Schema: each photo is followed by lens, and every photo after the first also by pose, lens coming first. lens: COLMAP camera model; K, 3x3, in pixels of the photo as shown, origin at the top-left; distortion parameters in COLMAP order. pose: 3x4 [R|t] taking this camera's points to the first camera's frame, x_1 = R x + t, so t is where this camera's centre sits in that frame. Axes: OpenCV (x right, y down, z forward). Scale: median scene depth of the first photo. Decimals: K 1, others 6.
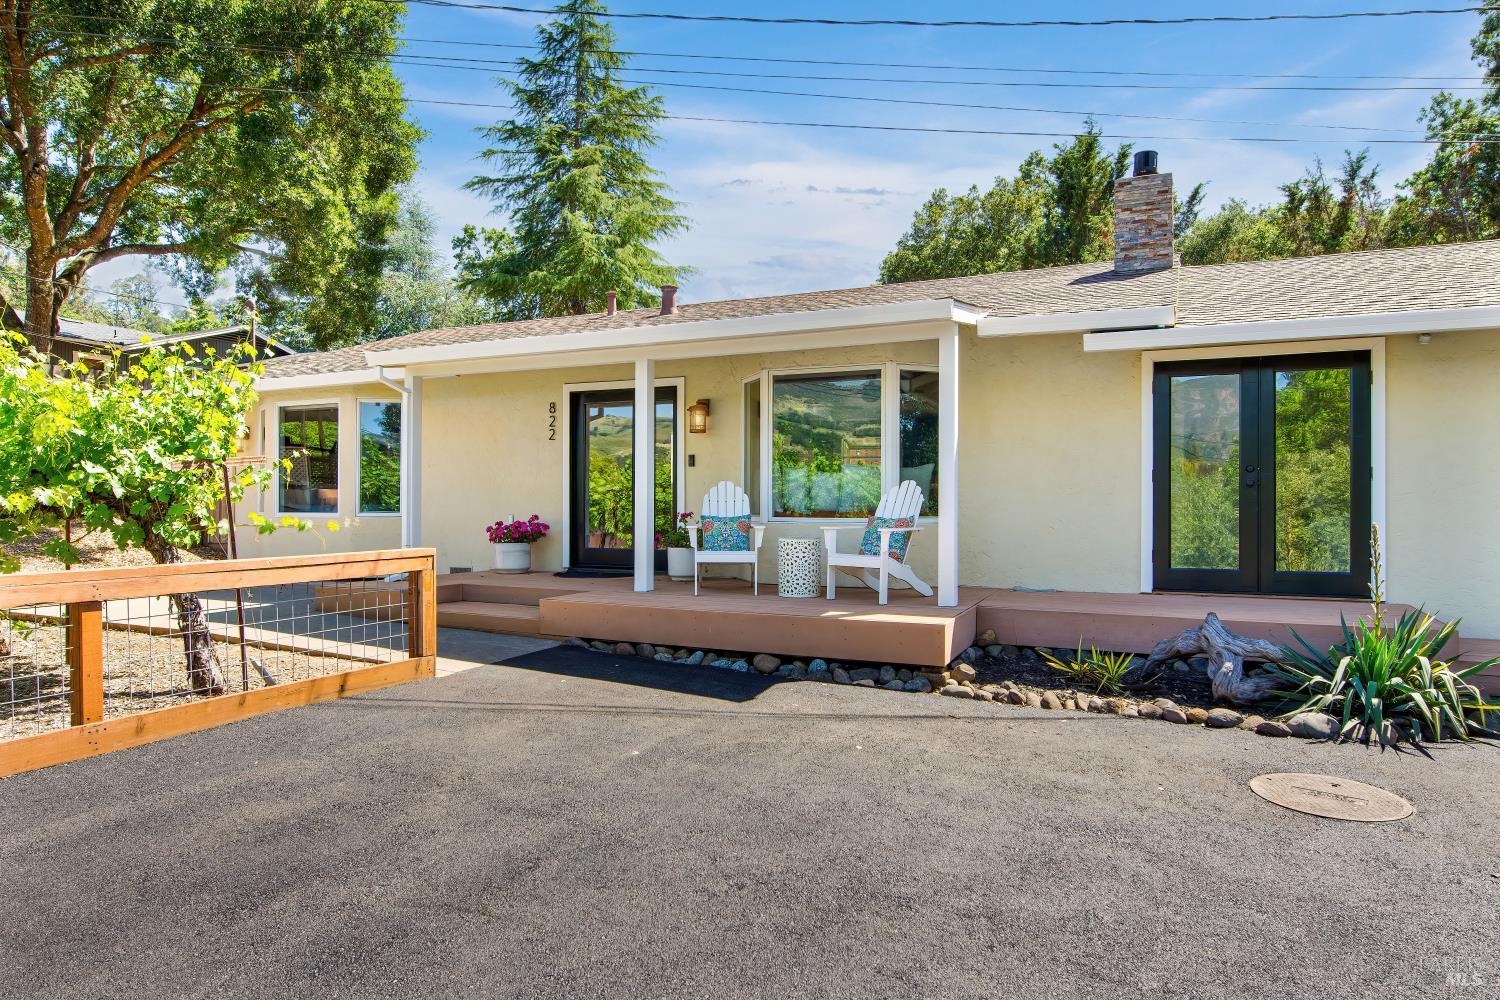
lens RADIAL K [[941.5, 0, 754.0], [0, 941.5, 484.8], [0, 0, 1]] dist [-0.002583, -0.001655]
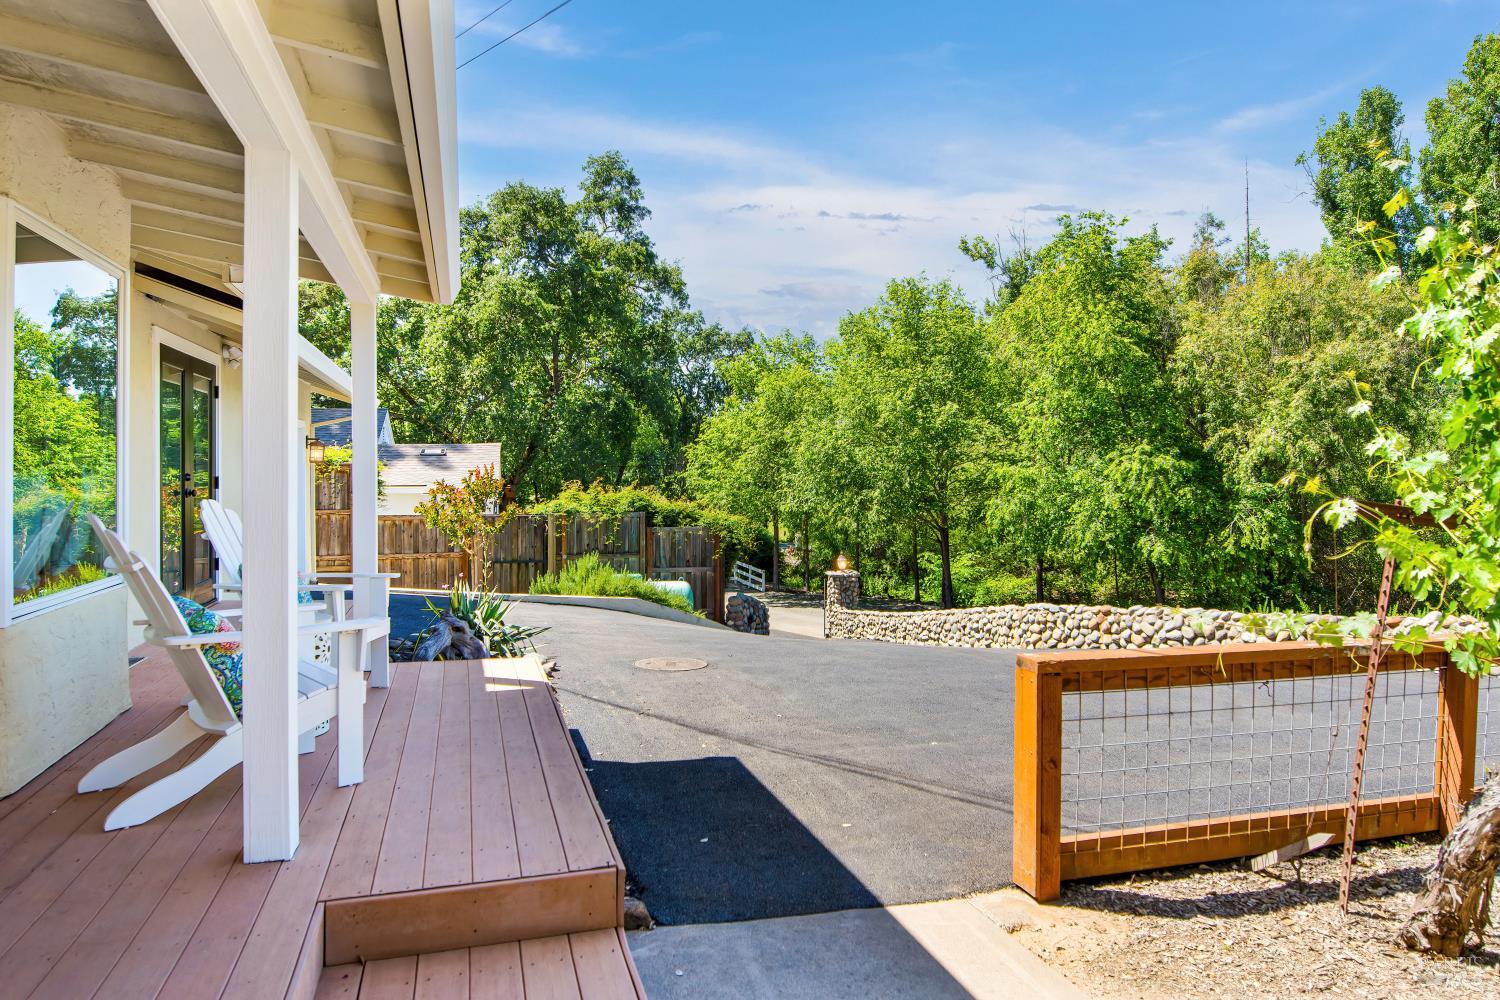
lens RADIAL K [[941.5, 0, 754.0], [0, 941.5, 484.8], [0, 0, 1]] dist [-0.002583, -0.001655]
pose [[-0.669538, -0.010669, 0.742701, -0.822730], [-0.009507, 0.999938, 0.005793, -0.051064], [-0.742717, -0.003183, -0.669598, 1.875055]]
